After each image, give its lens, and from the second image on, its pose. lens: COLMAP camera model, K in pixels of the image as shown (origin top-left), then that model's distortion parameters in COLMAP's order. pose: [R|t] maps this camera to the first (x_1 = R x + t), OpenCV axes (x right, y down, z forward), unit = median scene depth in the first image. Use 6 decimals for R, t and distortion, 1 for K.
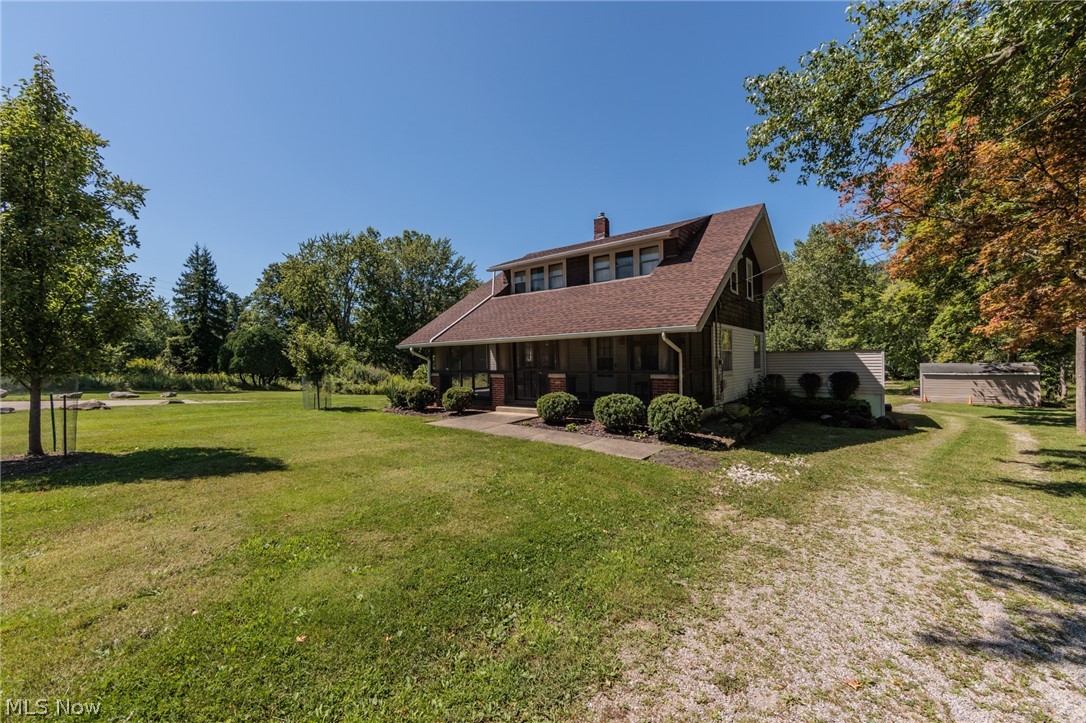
lens RADIAL K [[427.3, 0, 547.7], [0, 427.3, 356.6], [0, 0, 1]] dist [-0.000467, -0.000041]
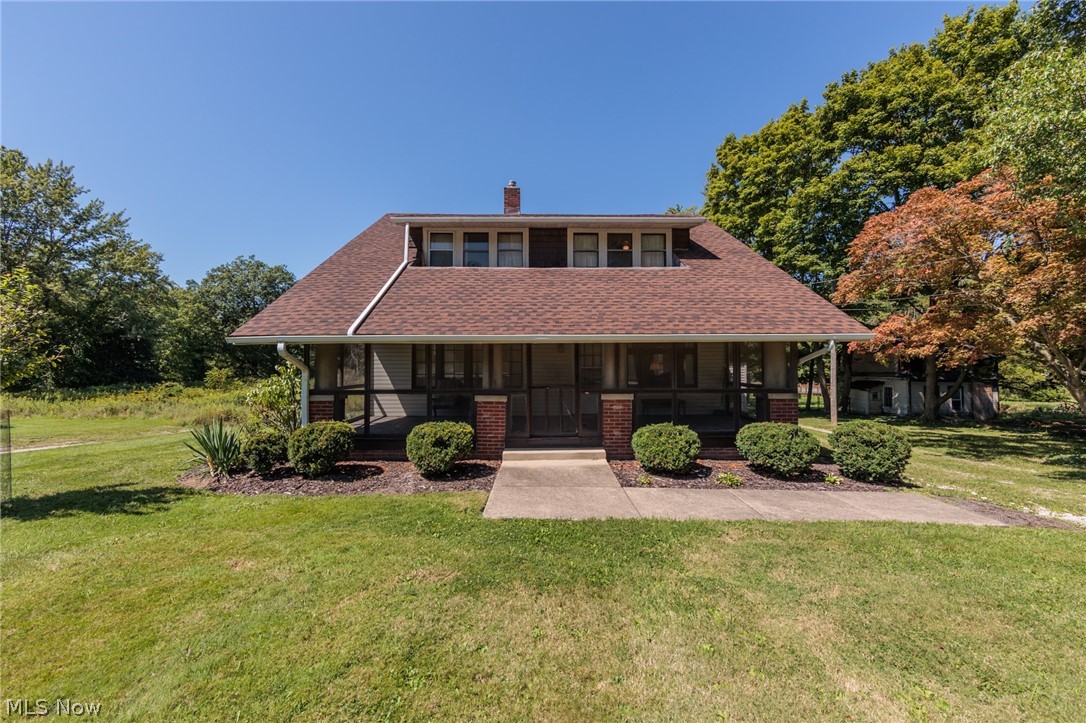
lens RADIAL K [[446.1, 0, 542.8], [0, 446.1, 340.7], [0, 0, 1]] dist [-0.001272, -0.000171]
pose [[0.786310, 0.050247, 0.615785, -0.352581], [-0.016408, 0.998034, -0.060486, 0.001378], [-0.617614, 0.037457, 0.785589, 0.376694]]
